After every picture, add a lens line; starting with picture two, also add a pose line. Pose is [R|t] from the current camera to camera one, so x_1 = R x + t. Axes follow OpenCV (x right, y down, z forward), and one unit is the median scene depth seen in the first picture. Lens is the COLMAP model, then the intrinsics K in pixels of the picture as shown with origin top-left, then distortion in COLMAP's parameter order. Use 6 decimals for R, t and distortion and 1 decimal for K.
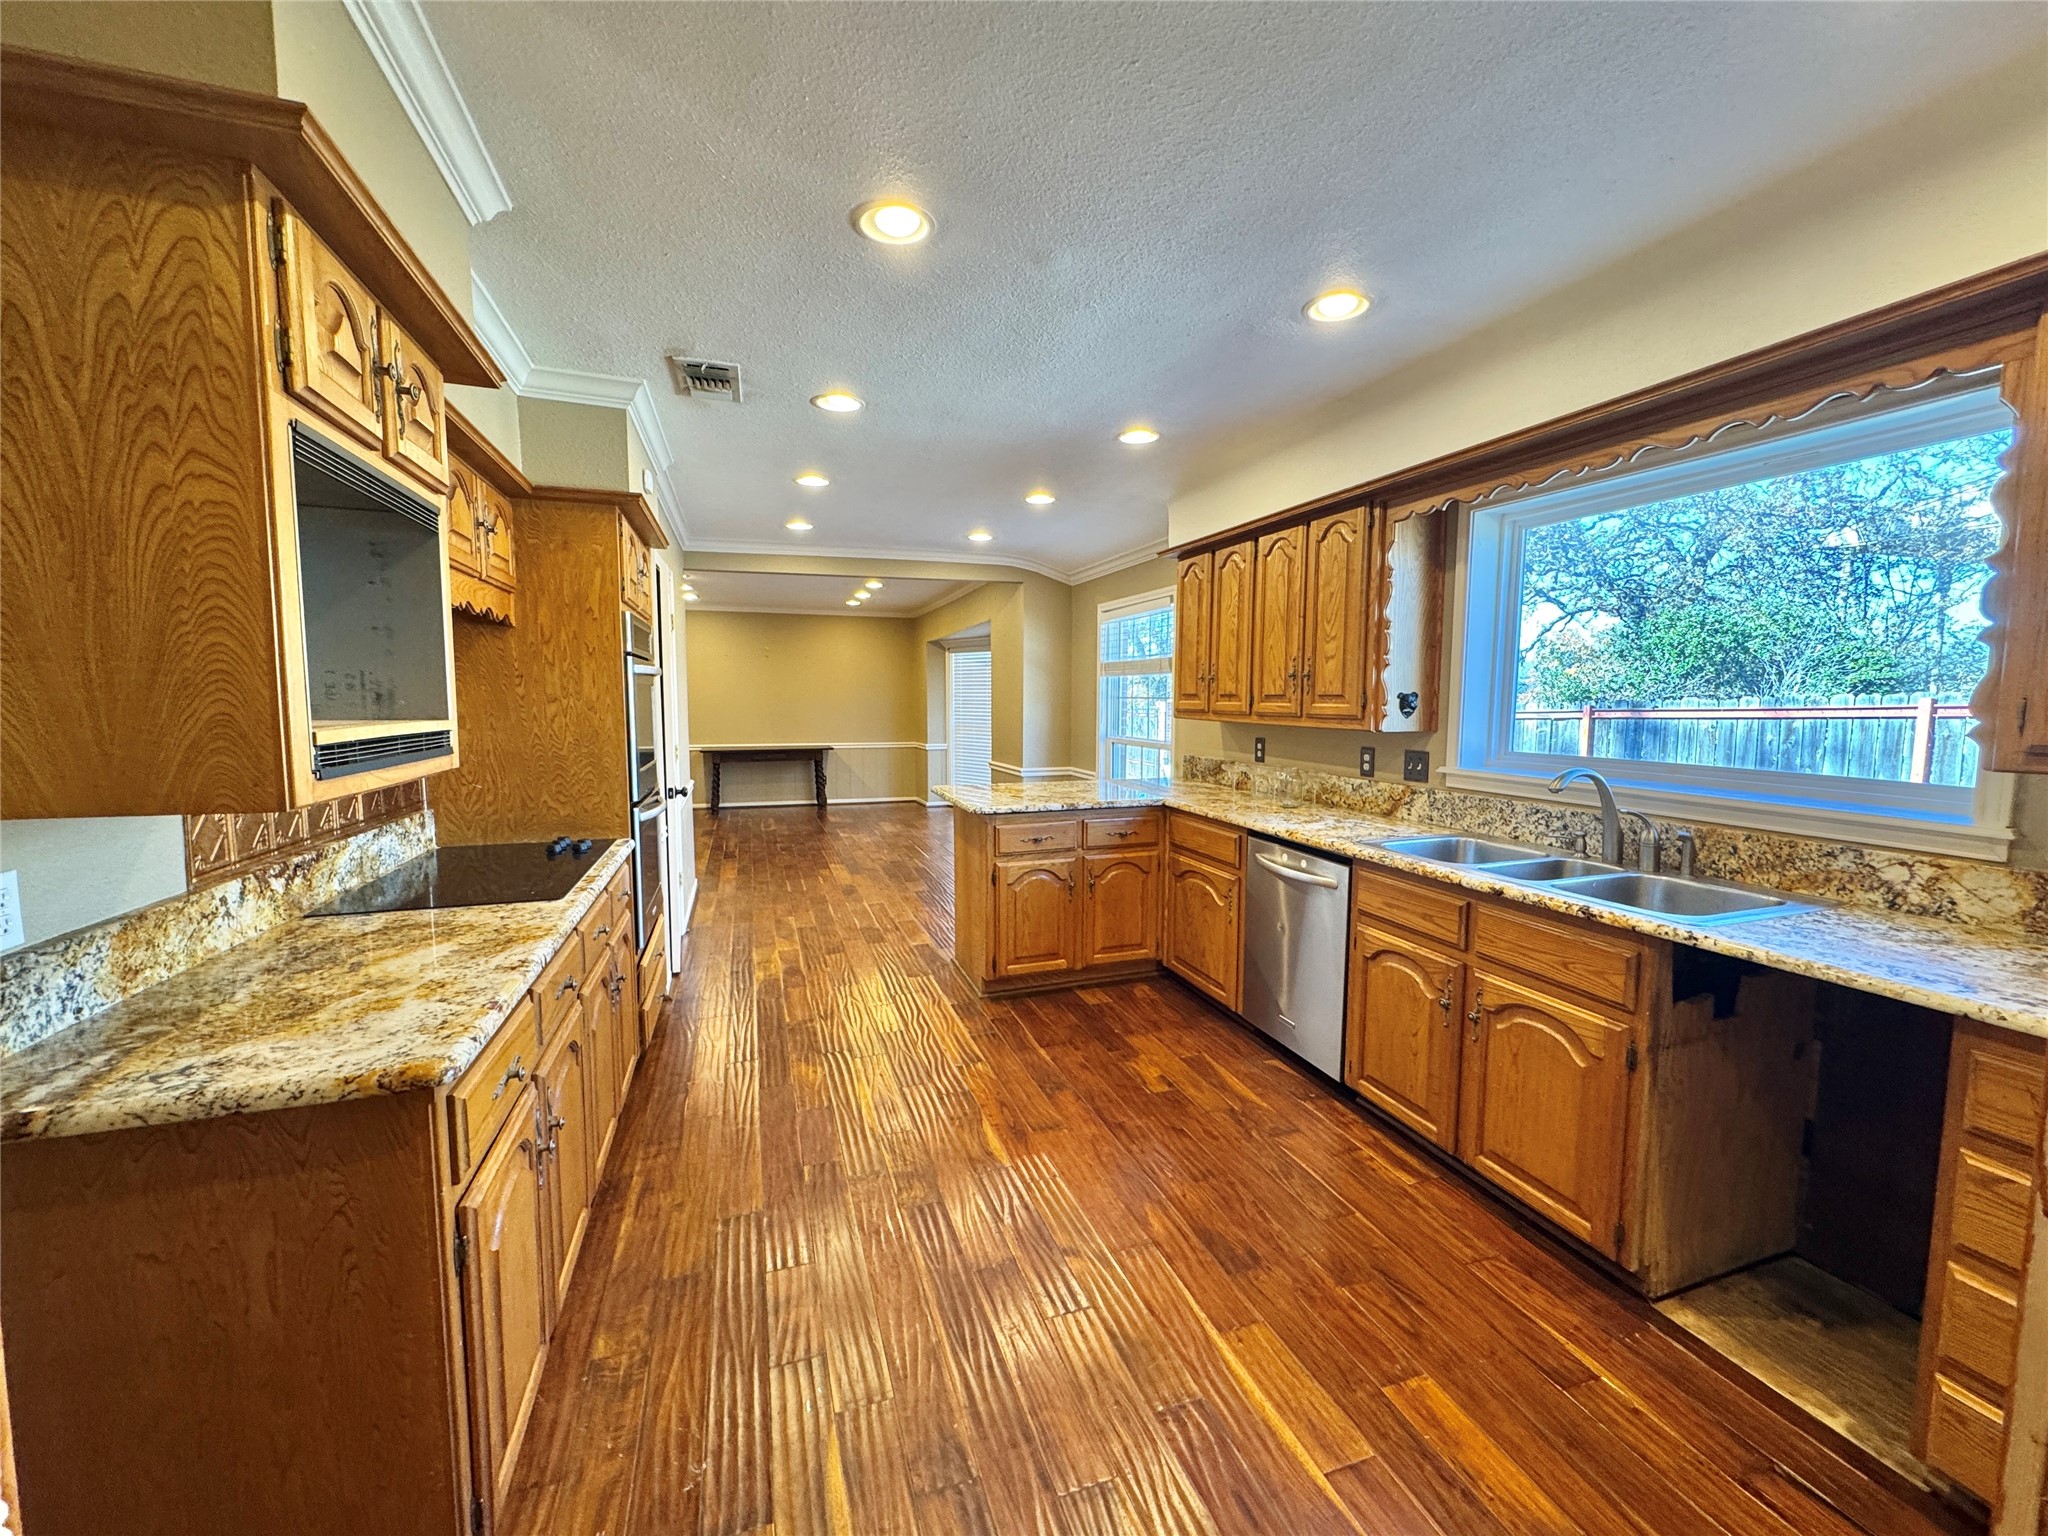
lens RADIAL K [[813.4, 0, 1025.9], [0, 813.4, 766.8], [0, 0, 1]] dist [-0.002364, -0.000092]
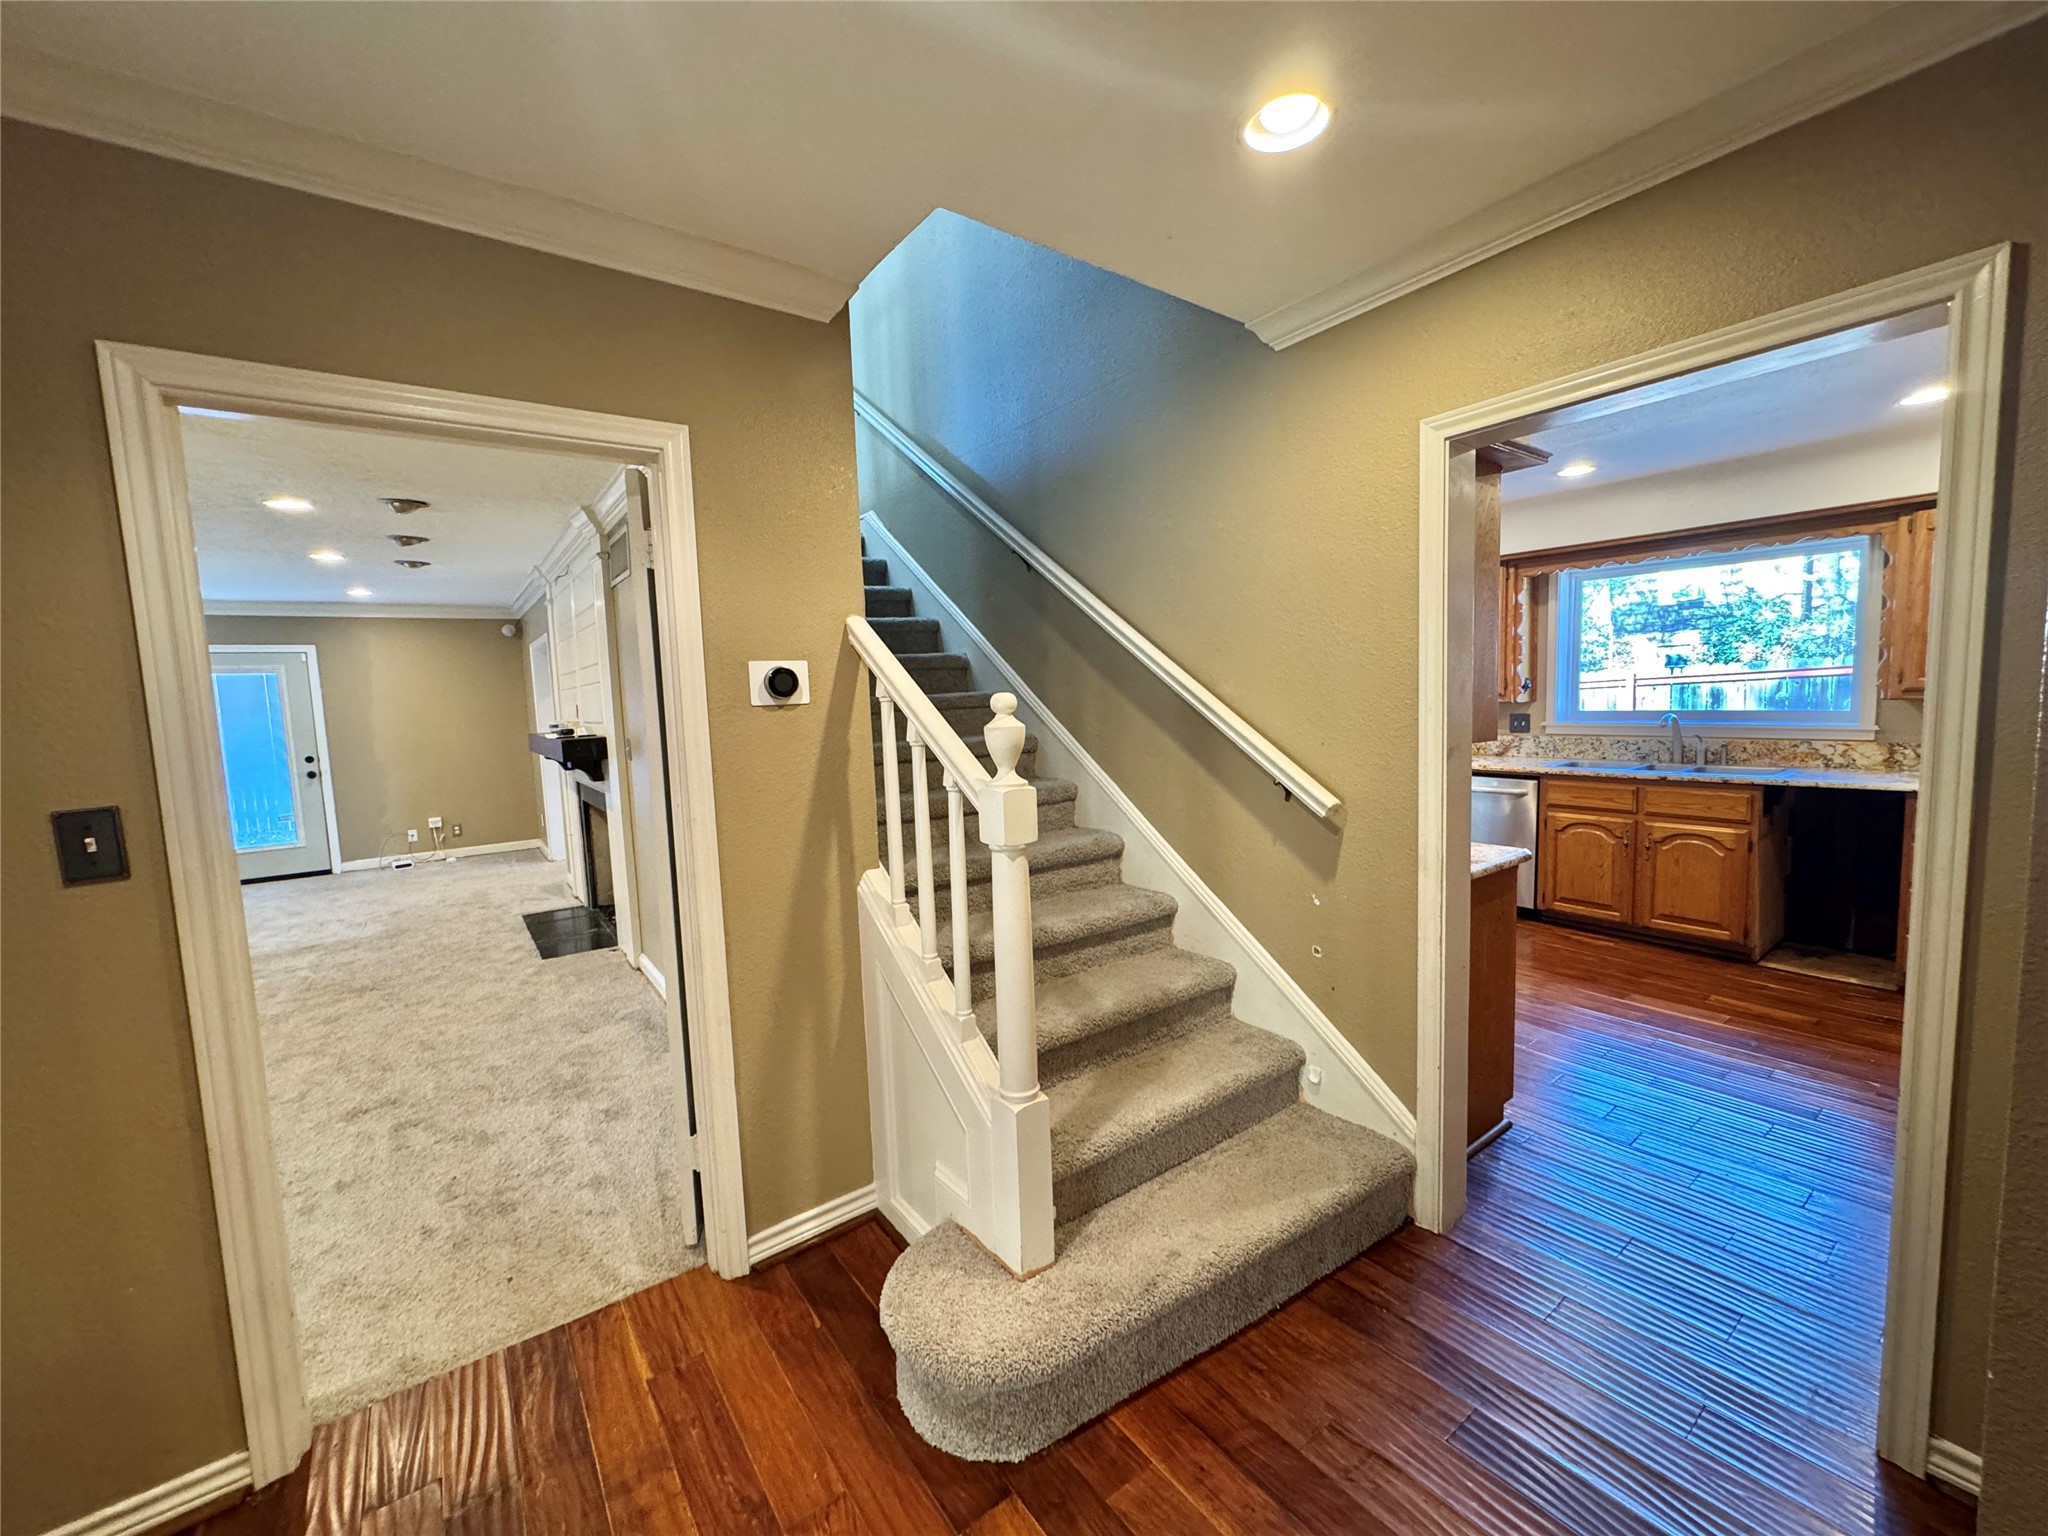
lens RADIAL K [[813.4, 0, 1025.9], [0, 813.4, 766.8], [0, 0, 1]] dist [-0.002364, -0.000092]
pose [[0.952836, -0.066610, 0.296086, -1.411639], [0.067036, 0.997712, 0.008724, 0.008509], [-0.295990, 0.011536, 0.955122, -0.392769]]
